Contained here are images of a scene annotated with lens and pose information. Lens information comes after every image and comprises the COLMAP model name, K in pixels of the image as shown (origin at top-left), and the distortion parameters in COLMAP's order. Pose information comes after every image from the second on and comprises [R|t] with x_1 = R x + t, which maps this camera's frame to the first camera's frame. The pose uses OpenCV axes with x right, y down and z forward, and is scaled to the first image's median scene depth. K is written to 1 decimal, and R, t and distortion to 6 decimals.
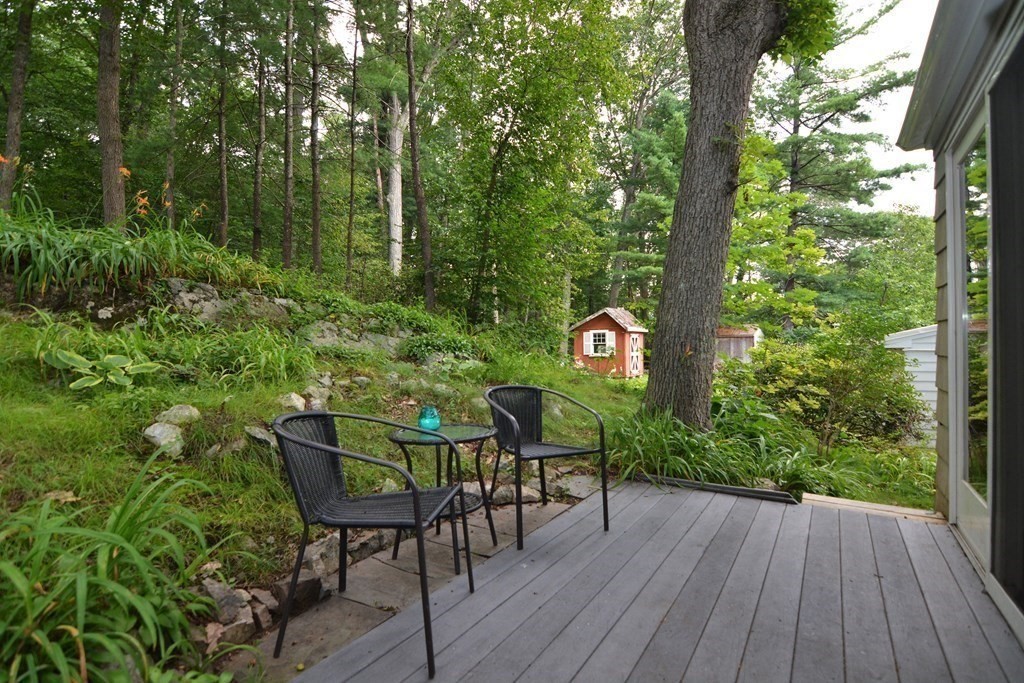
lens RADIAL K [[502.8, 0, 512.3], [0, 502.8, 344.4], [0, 0, 1]] dist [-0.018046, 0.001473]
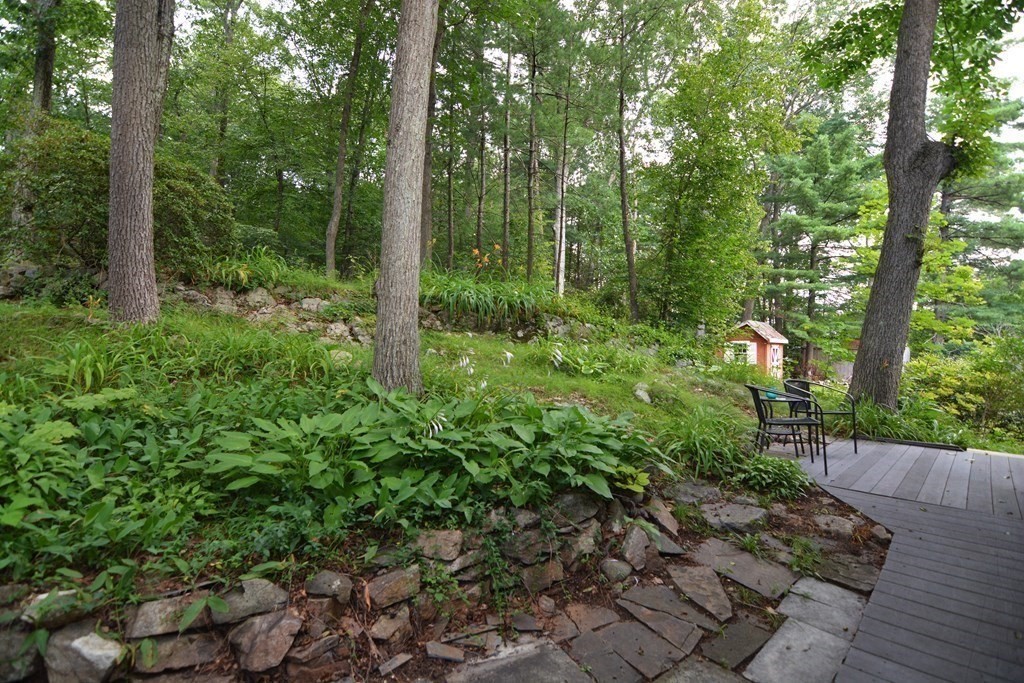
lens RADIAL K [[502.8, 0, 512.4], [0, 502.8, 343.5], [0, 0, 1]] dist [-0.018046, 0.001473]
pose [[0.980549, 0.018425, -0.195407, -0.259039], [-0.020790, 0.999733, -0.010056, -0.005372], [0.195170, 0.013923, 0.980671, -0.406468]]
